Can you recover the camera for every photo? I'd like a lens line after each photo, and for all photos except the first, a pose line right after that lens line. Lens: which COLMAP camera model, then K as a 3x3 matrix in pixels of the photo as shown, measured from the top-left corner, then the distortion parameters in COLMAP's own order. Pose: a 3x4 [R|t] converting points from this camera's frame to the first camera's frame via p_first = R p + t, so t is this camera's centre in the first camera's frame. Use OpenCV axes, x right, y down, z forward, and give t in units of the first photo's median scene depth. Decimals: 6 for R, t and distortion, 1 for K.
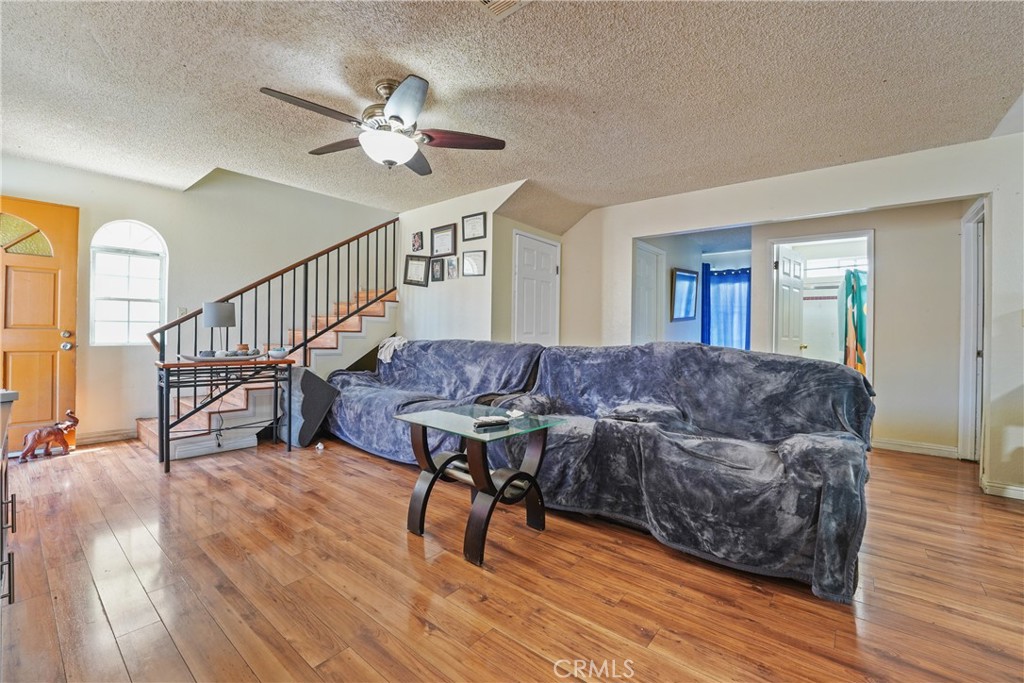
lens RADIAL K [[424.4, 0, 516.1], [0, 424.4, 332.8], [0, 0, 1]] dist [-0.026337, 0.001132]
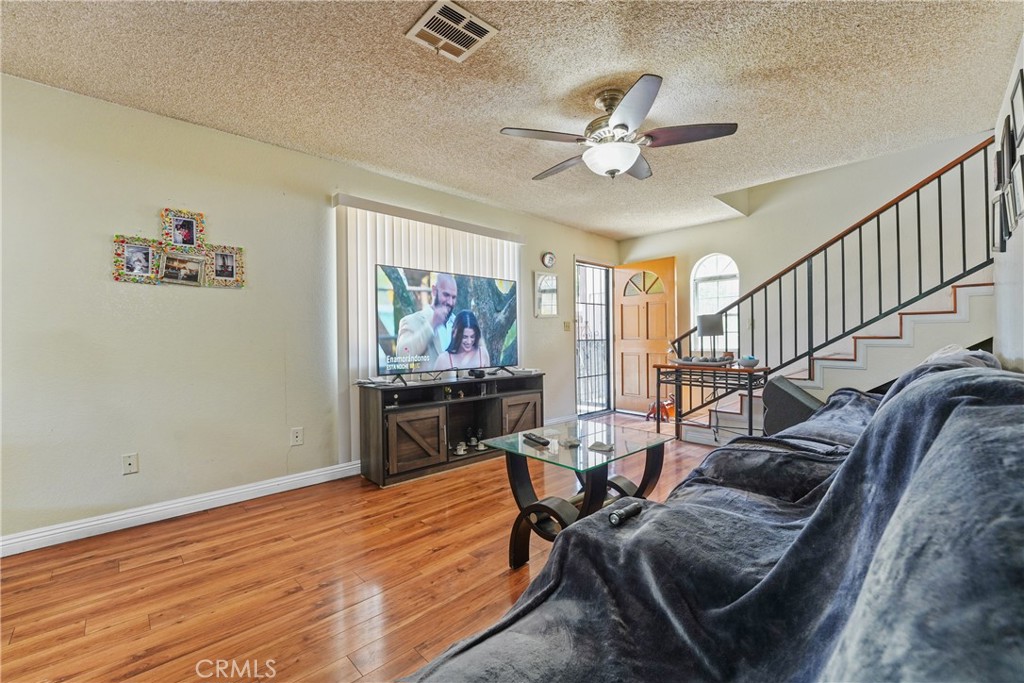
lens RADIAL K [[424.4, 0, 516.8], [0, 424.4, 346.4], [0, 0, 1]] dist [-0.026337, 0.001132]
pose [[-0.126677, 0.008220, -0.991910, 0.480351], [0.011177, 0.999914, 0.006859, -0.000298], [0.991881, -0.010217, -0.126758, 0.593780]]
